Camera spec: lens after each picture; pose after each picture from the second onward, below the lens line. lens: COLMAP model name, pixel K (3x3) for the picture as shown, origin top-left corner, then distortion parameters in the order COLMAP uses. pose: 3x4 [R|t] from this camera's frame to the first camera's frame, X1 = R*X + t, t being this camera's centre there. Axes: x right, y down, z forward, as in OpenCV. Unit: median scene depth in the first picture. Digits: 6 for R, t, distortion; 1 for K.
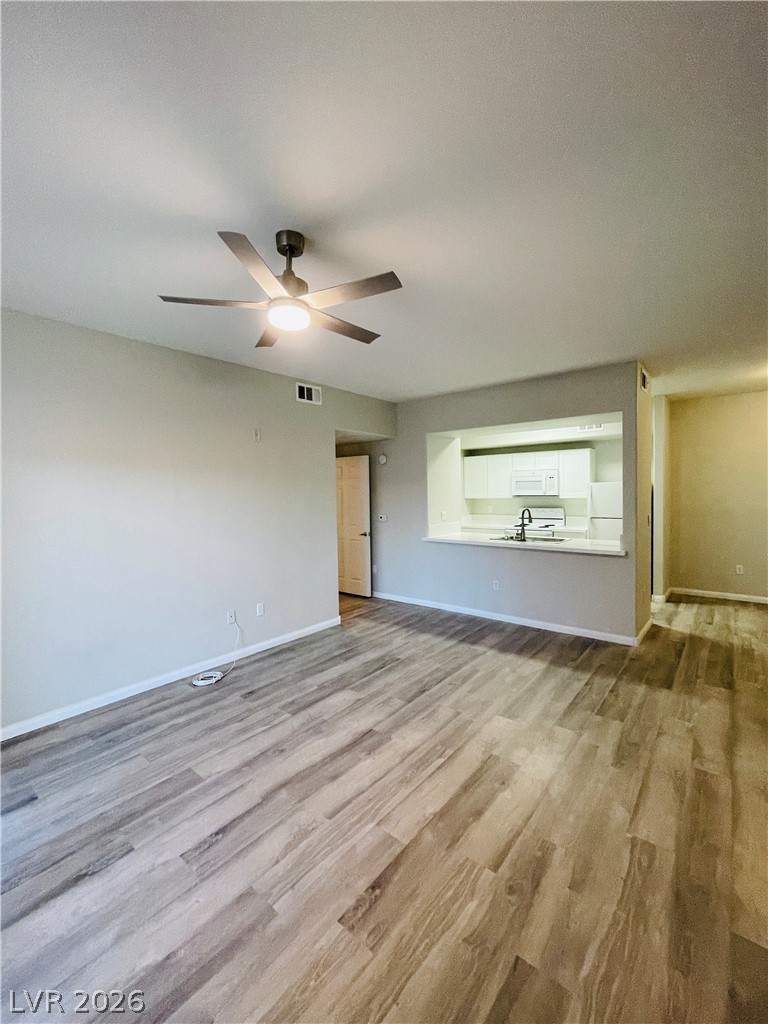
lens RADIAL K [[443.5, 0, 384.0], [0, 443.5, 512.0], [0, 0, 1]] dist [-0.000684, -0.000043]
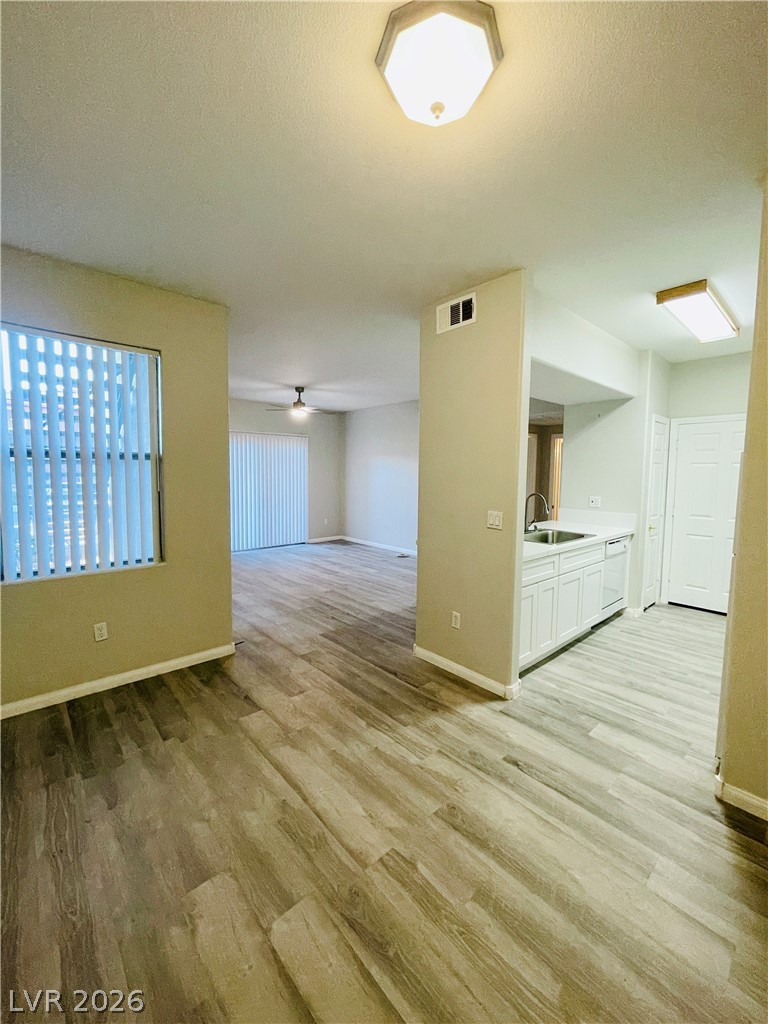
lens RADIAL K [[410.7, 0, 385.4], [0, 410.7, 500.4], [0, 0, 1]] dist [-0.000673, -0.000094]
pose [[-0.166790, 0.092057, -0.981686, 1.488567], [-0.055693, 0.993163, 0.102596, -0.079538], [0.984418, 0.071785, -0.160523, 1.175315]]
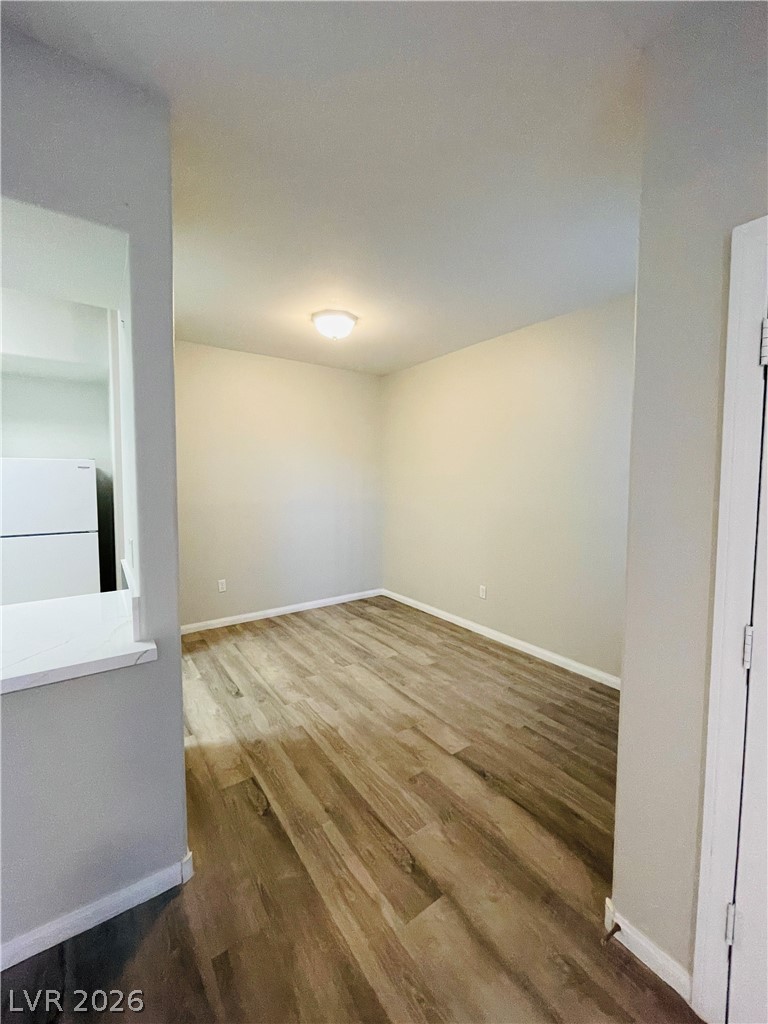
lens RADIAL K [[410.7, 0, 385.4], [0, 410.7, 500.4], [0, 0, 1]] dist [-0.000673, -0.000094]
pose [[0.276097, -0.032755, 0.960571, 0.311791], [0.042253, 0.998867, 0.021917, -0.032885], [-0.960201, 0.034536, 0.277168, 0.807361]]
